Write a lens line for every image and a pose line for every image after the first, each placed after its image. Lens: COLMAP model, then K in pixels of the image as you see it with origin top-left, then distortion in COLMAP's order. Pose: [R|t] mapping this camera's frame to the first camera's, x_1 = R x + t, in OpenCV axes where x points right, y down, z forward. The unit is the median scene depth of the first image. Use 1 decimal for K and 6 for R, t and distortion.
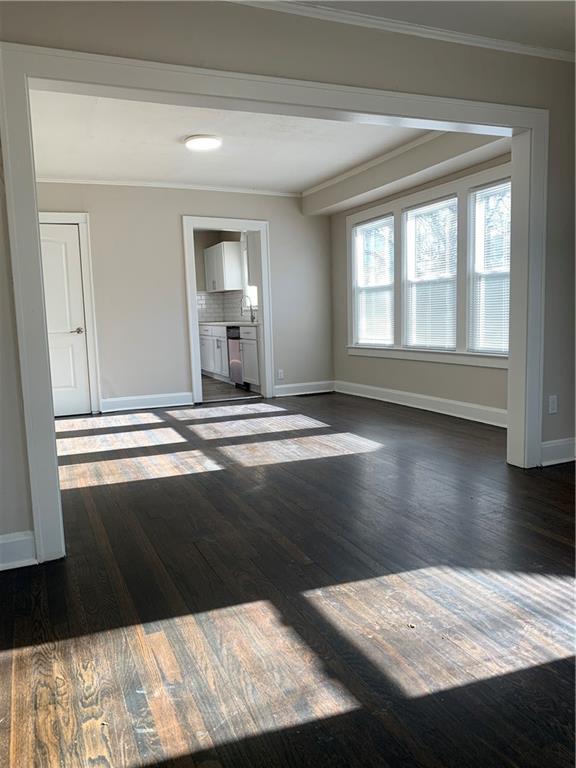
lens RADIAL K [[586.1, 0, 288.1], [0, 586.1, 383.9], [0, 0, 1]] dist [0.038500, -0.041802]
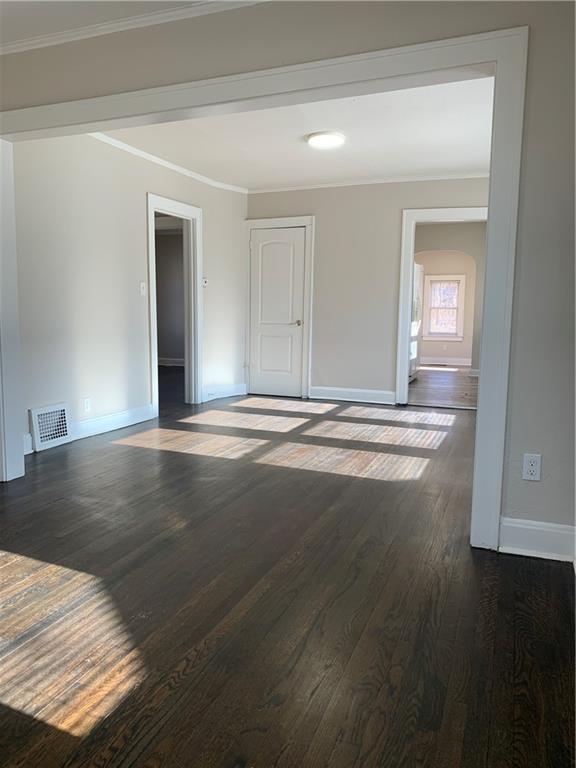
lens RADIAL K [[586.1, 0, 281.0], [0, 586.1, 388.5], [0, 0, 1]] dist [0.038500, -0.041802]
pose [[0.697291, 0.131281, -0.704663, 0.421772], [-0.117506, 0.990721, 0.068297, -0.038739], [0.707091, 0.035180, 0.706247, 0.194792]]
